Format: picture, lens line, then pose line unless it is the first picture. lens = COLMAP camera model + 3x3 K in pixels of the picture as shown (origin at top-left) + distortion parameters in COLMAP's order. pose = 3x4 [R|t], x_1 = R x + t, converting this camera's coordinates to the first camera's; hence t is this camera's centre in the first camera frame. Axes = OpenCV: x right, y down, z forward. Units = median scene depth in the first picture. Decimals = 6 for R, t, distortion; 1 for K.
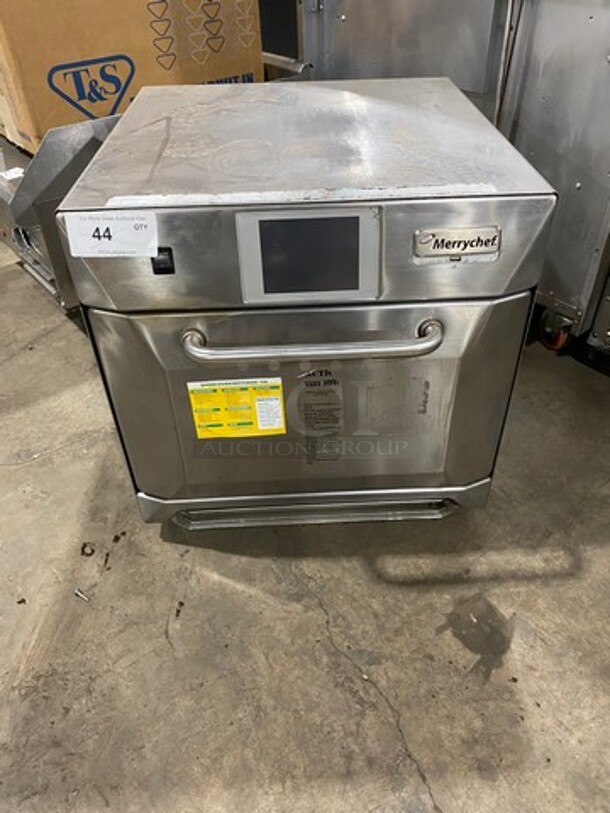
lens RADIAL K [[619.2, 0, 307.3], [0, 619.2, 407.1], [0, 0, 1]] dist [-0.002534, -0.017703]
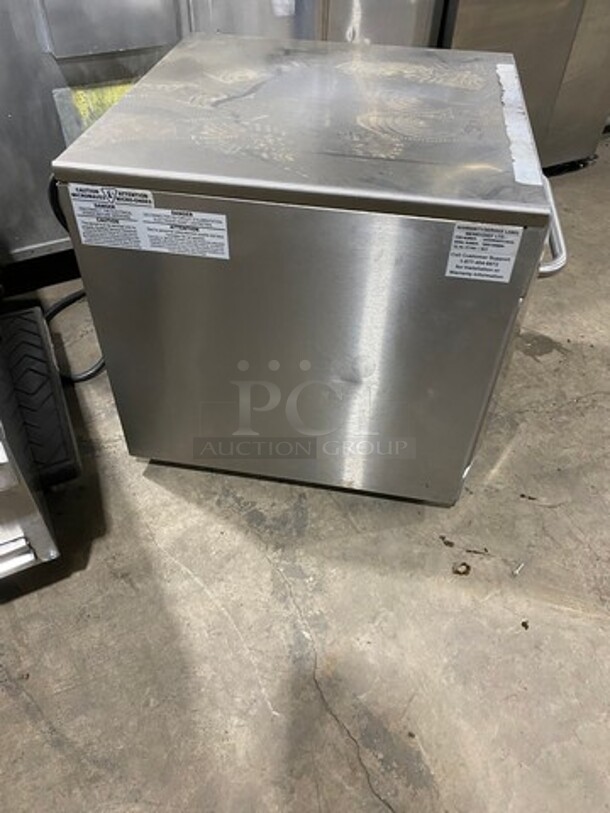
lens RADIAL K [[619.2, 0, 303.5], [0, 619.2, 407.6], [0, 0, 1]] dist [-0.002534, -0.017703]
pose [[0.198010, -0.681088, 0.704919, -1.011853], [0.604464, 0.650981, 0.459181, -0.587060], [-0.771632, 0.335176, 0.540594, 0.639894]]
